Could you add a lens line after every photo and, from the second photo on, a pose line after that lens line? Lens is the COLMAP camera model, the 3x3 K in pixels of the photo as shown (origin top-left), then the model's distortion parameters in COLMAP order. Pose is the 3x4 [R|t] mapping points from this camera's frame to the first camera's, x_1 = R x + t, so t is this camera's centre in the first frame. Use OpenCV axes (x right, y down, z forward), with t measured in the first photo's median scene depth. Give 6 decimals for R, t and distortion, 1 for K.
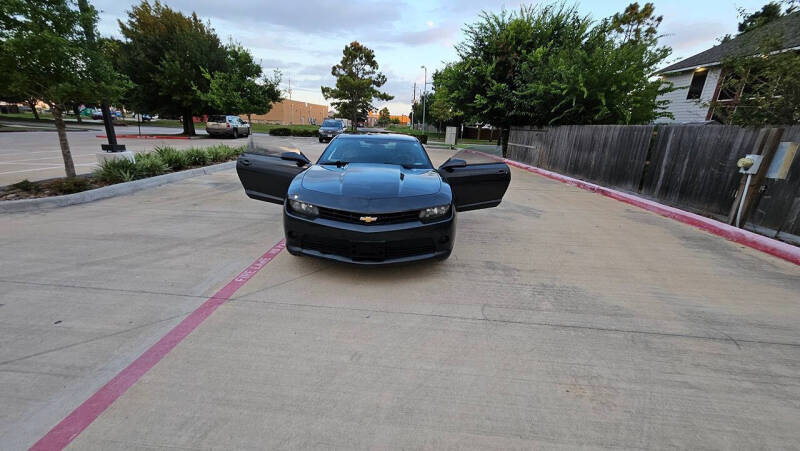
lens RADIAL K [[317.1, 0, 393.9], [0, 317.1, 226.1], [0, 0, 1]] dist [0.003874, -0.000164]
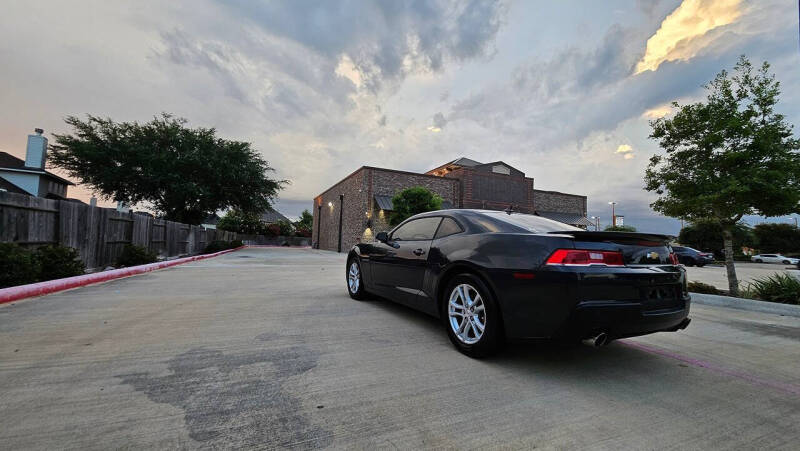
lens RADIAL K [[316.4, 0, 398.4], [0, 316.4, 222.3], [0, 0, 1]] dist [0.006432, -0.000148]
pose [[-0.894643, -0.099274, -0.435613, 0.420166], [-0.198626, 0.961727, 0.188755, -0.356110], [0.400203, 0.255392, -0.880121, 1.513313]]
